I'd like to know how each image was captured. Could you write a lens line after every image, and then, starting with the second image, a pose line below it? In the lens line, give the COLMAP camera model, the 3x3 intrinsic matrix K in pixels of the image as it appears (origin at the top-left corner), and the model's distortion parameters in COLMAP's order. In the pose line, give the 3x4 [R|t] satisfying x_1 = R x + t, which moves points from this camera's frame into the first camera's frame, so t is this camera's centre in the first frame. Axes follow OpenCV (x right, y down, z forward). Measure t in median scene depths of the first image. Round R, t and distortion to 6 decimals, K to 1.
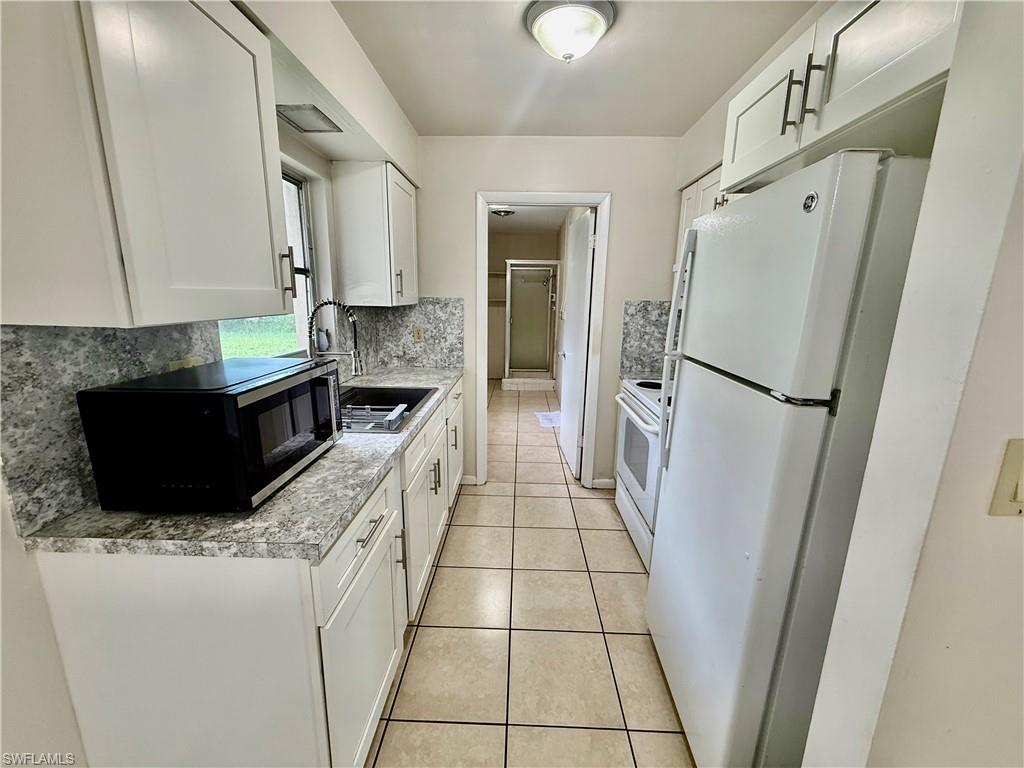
lens RADIAL K [[407.0, 0, 509.8], [0, 407.0, 383.5], [0, 0, 1]] dist [-0.000026, -0.000037]
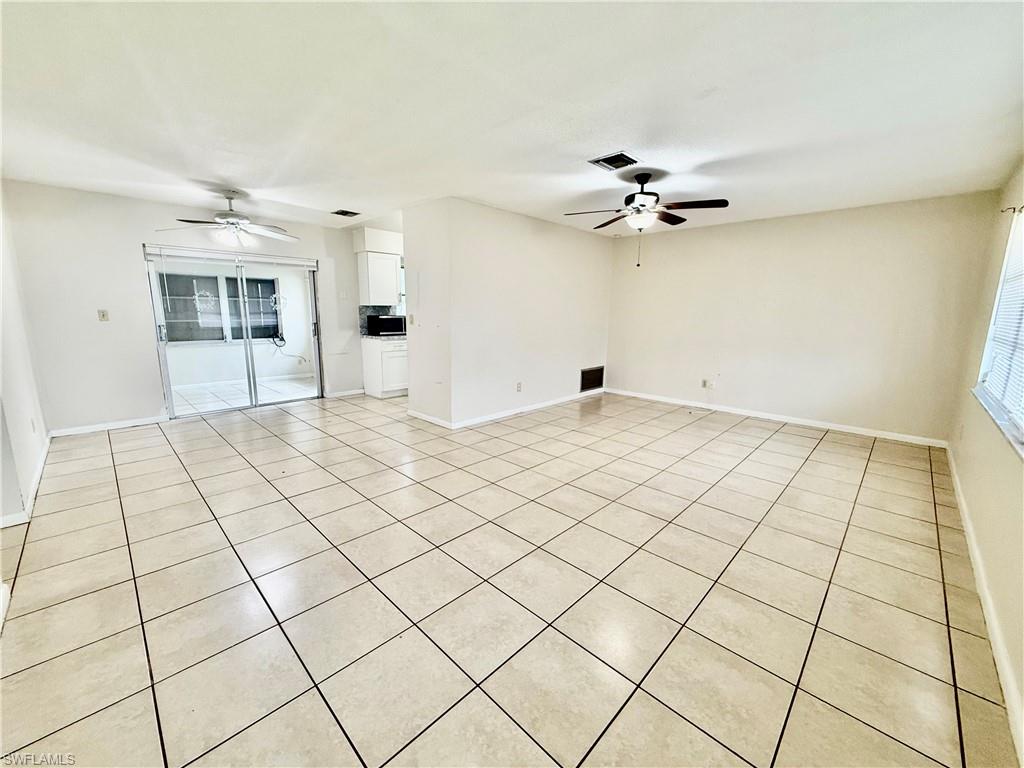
lens RADIAL K [[407.0, 0, 510.2], [0, 407.0, 382.8], [0, 0, 1]] dist [-0.000026, -0.000037]
pose [[0.736886, 0.112663, -0.666563, 1.932389], [-0.142326, 0.989770, 0.009951, 0.261259], [0.660865, 0.087536, 0.745382, -0.869141]]
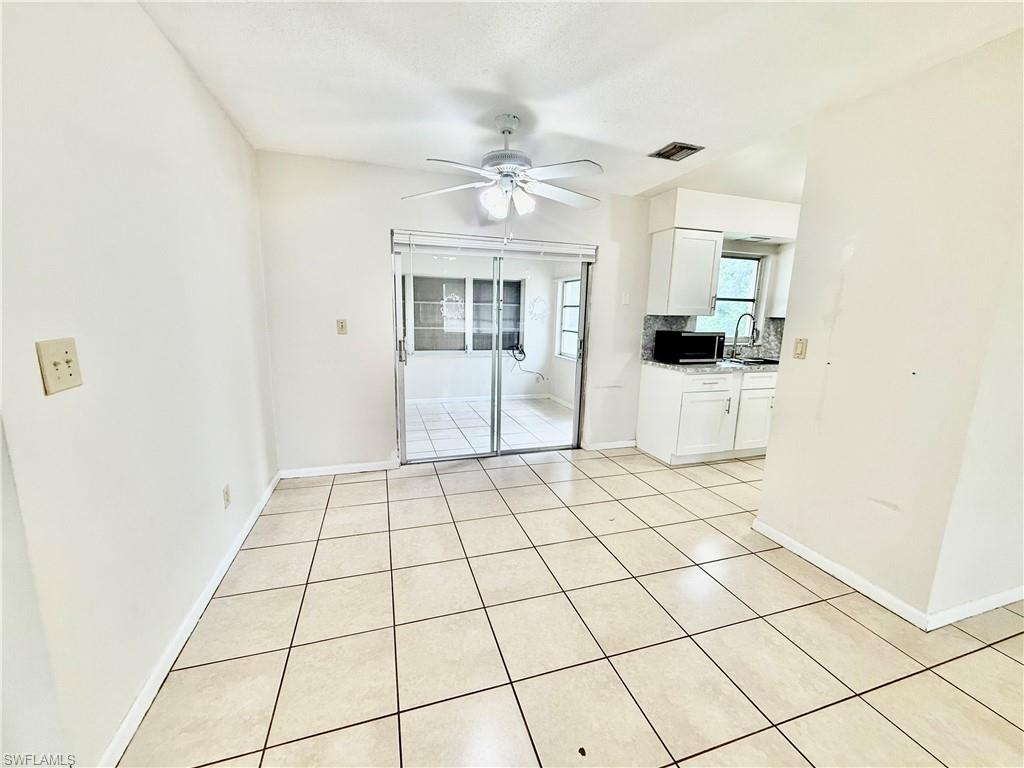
lens RADIAL K [[407.0, 0, 509.8], [0, 407.0, 382.5], [0, 0, 1]] dist [-0.000026, -0.000037]
pose [[0.331933, 0.156681, -0.930200, 0.930836], [-0.215265, 0.972671, 0.087019, 0.187909], [0.918413, 0.171355, 0.356589, -0.694777]]
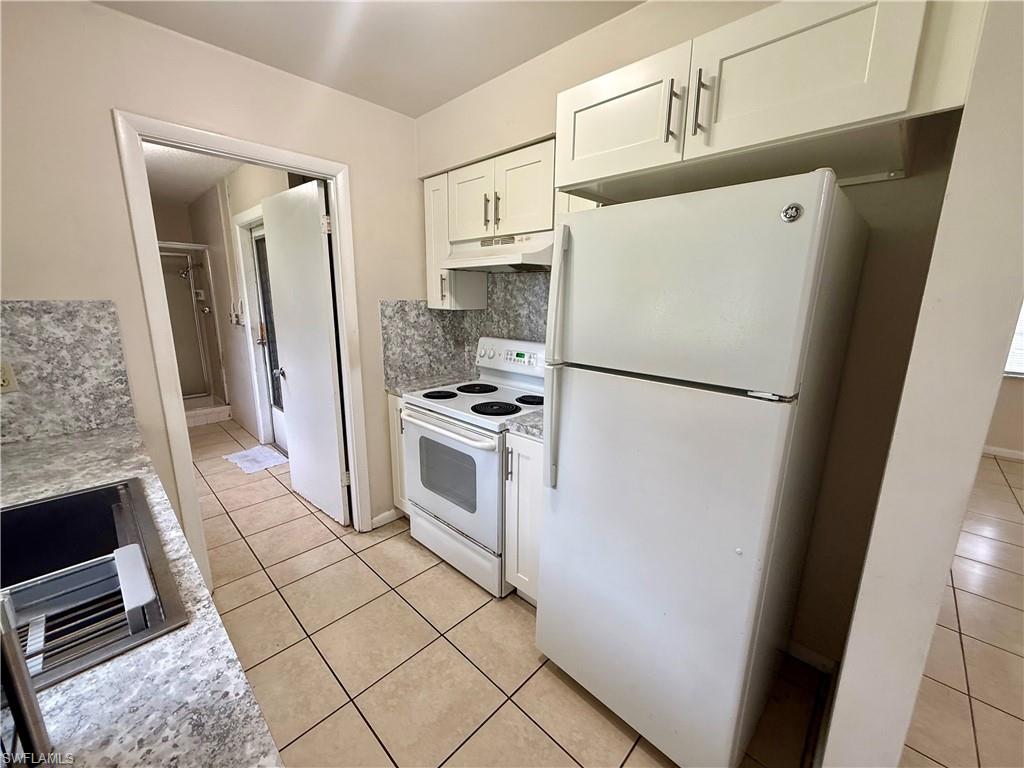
lens RADIAL K [[407.0, 0, 510.4], [0, 407.0, 383.2], [0, 0, 1]] dist [-0.000026, -0.000037]
pose [[0.673558, -0.162944, 0.720950, -0.189264], [0.155494, 0.984807, 0.077307, -0.065948], [-0.722594, 0.060032, 0.688661, 0.265639]]
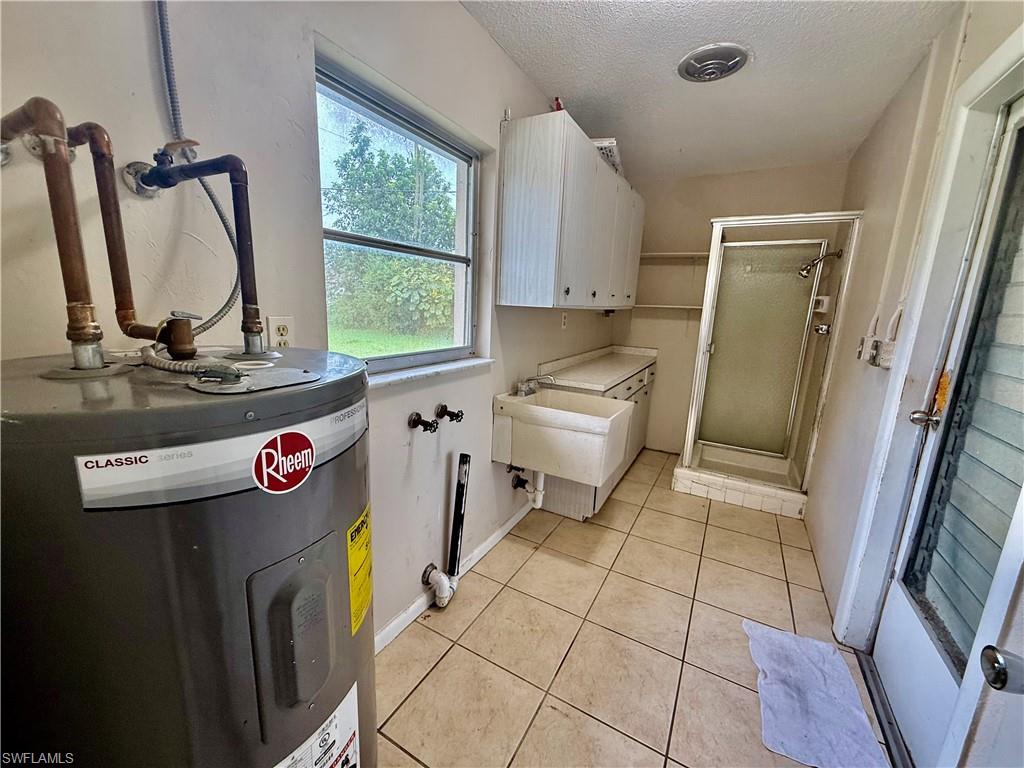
lens RADIAL K [[407.0, 0, 508.4], [0, 407.0, 383.5], [0, 0, 1]] dist [-0.000026, -0.000037]
pose [[0.883859, 0.109363, -0.454788, 0.039300], [-0.121087, 0.992636, 0.003372, -0.223373], [0.451808, 0.052088, 0.890593, 1.184876]]
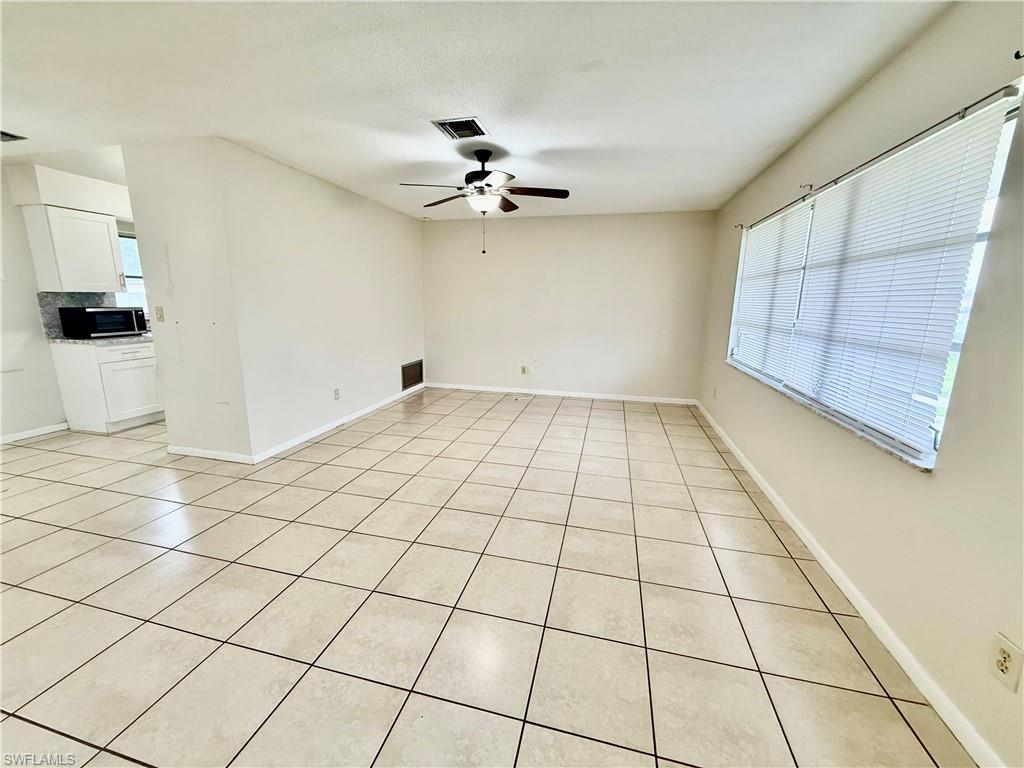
lens RADIAL K [[407.0, 0, 509.0], [0, 407.0, 382.6], [0, 0, 1]] dist [-0.000026, -0.000037]
pose [[0.976823, 0.040695, -0.210143, 1.641233], [-0.043522, 0.999013, -0.008844, 0.232236], [0.209575, 0.017785, 0.977631, -0.801530]]
